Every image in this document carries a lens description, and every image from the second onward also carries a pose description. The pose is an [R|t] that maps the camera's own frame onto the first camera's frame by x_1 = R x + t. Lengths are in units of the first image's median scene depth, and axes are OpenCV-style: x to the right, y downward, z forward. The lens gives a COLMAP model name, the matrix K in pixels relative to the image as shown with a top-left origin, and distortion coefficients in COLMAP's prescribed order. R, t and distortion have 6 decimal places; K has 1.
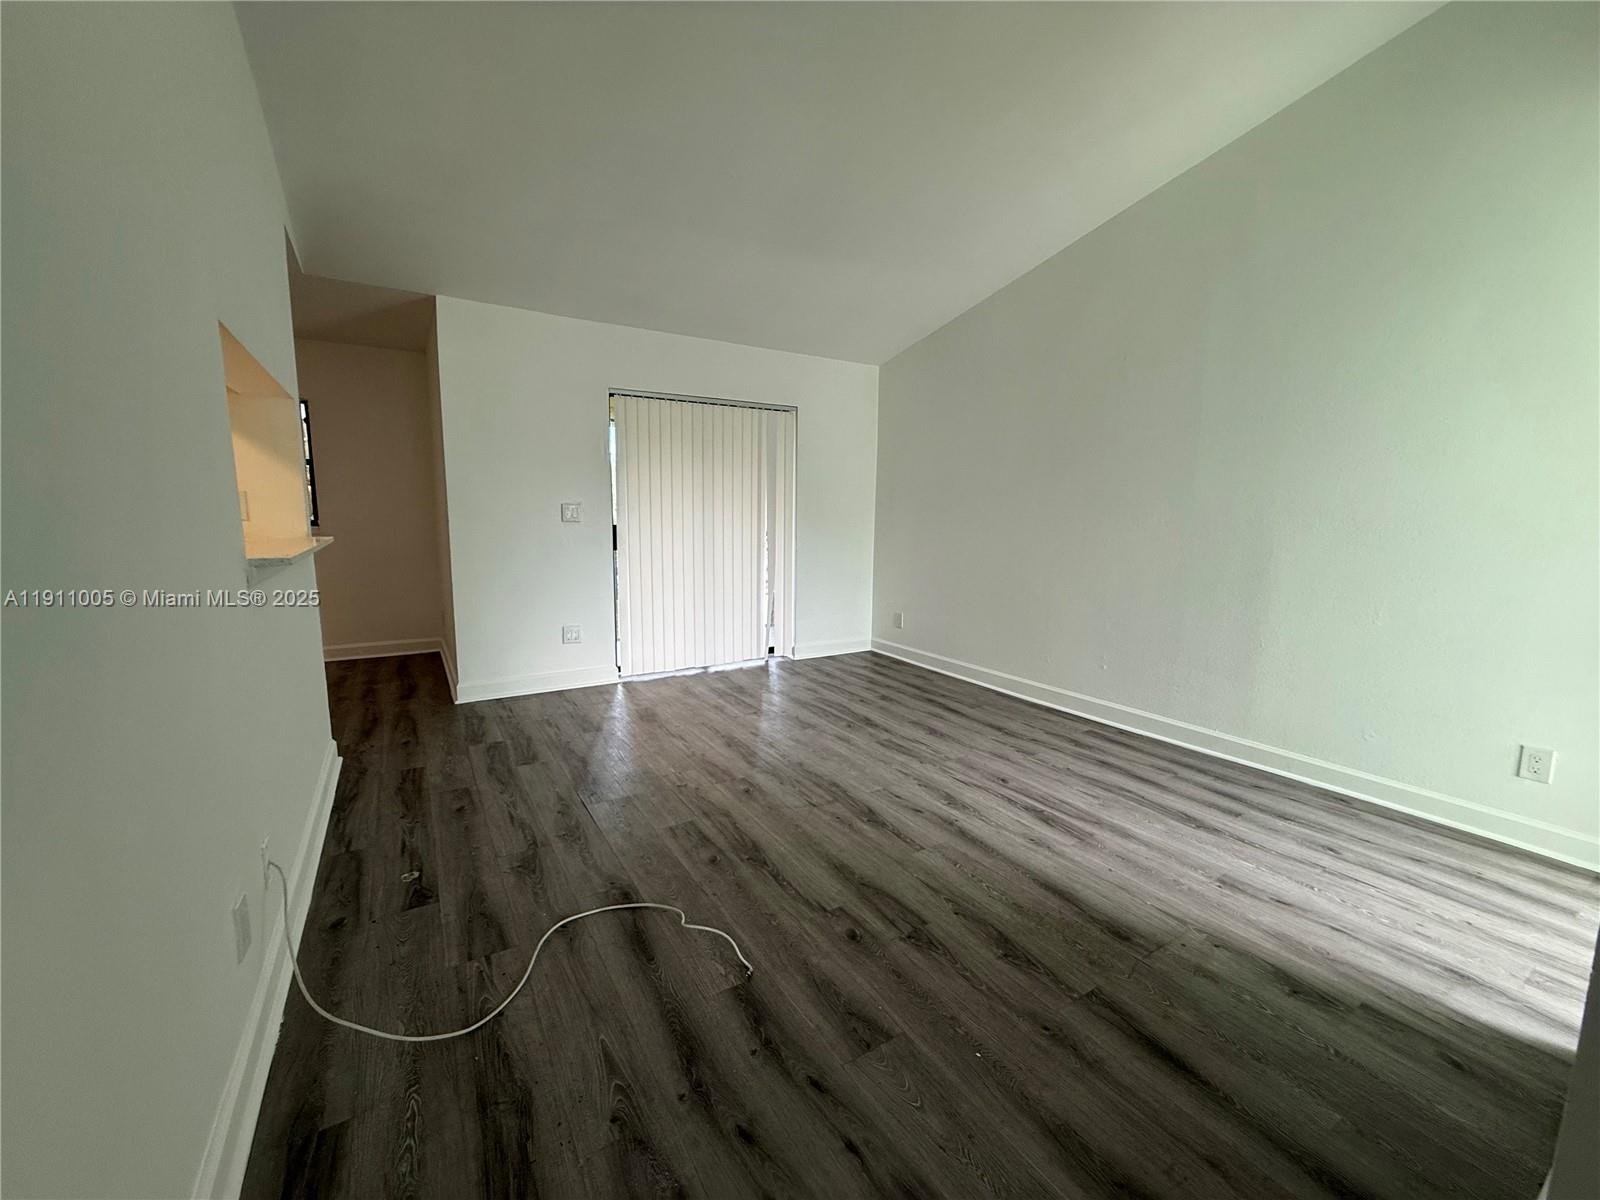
lens RADIAL K [[639.6, 0, 800.4], [0, 639.6, 595.7], [0, 0, 1]] dist [0.002009, -0.000098]
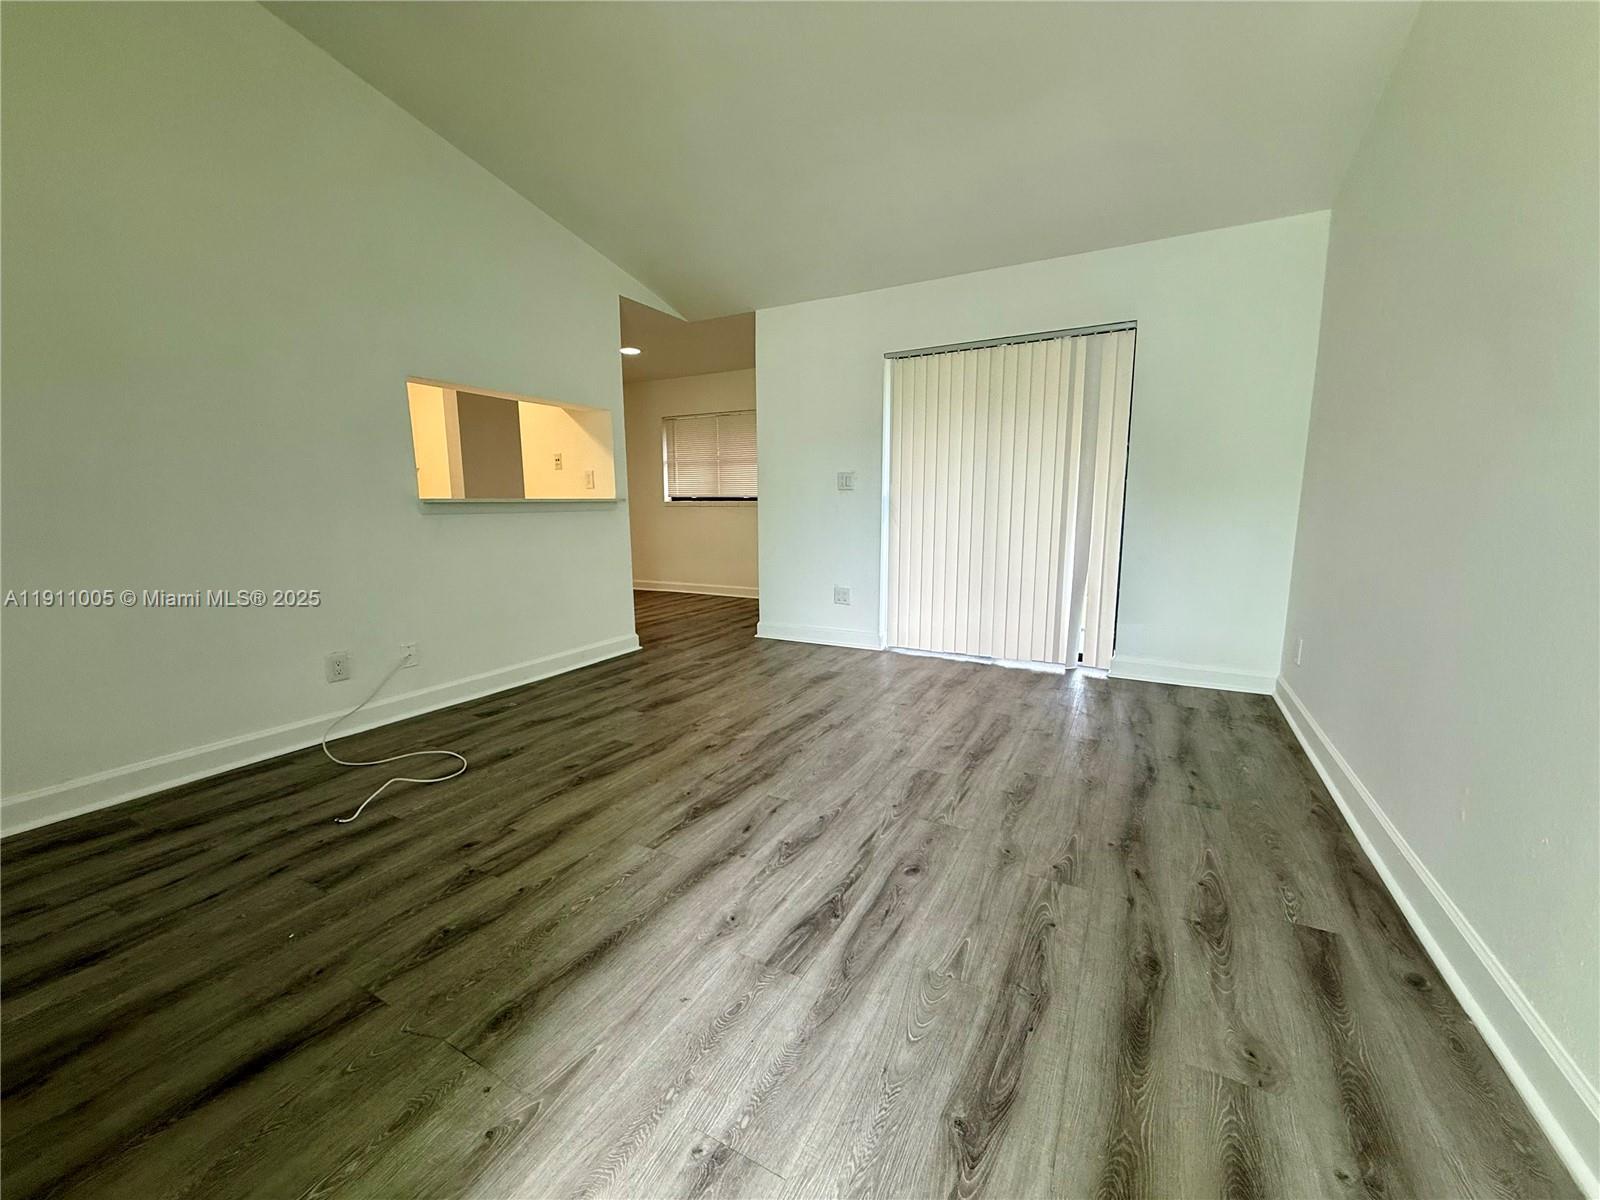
lens RADIAL K [[639.6, 0, 794.8], [0, 639.6, 600.9], [0, 0, 1]] dist [0.002009, -0.000098]
pose [[0.487224, 0.116661, -0.865449, 0.789689], [-0.101208, 0.991902, 0.076729, -0.008707], [0.867392, 0.050207, 0.495086, 0.590441]]
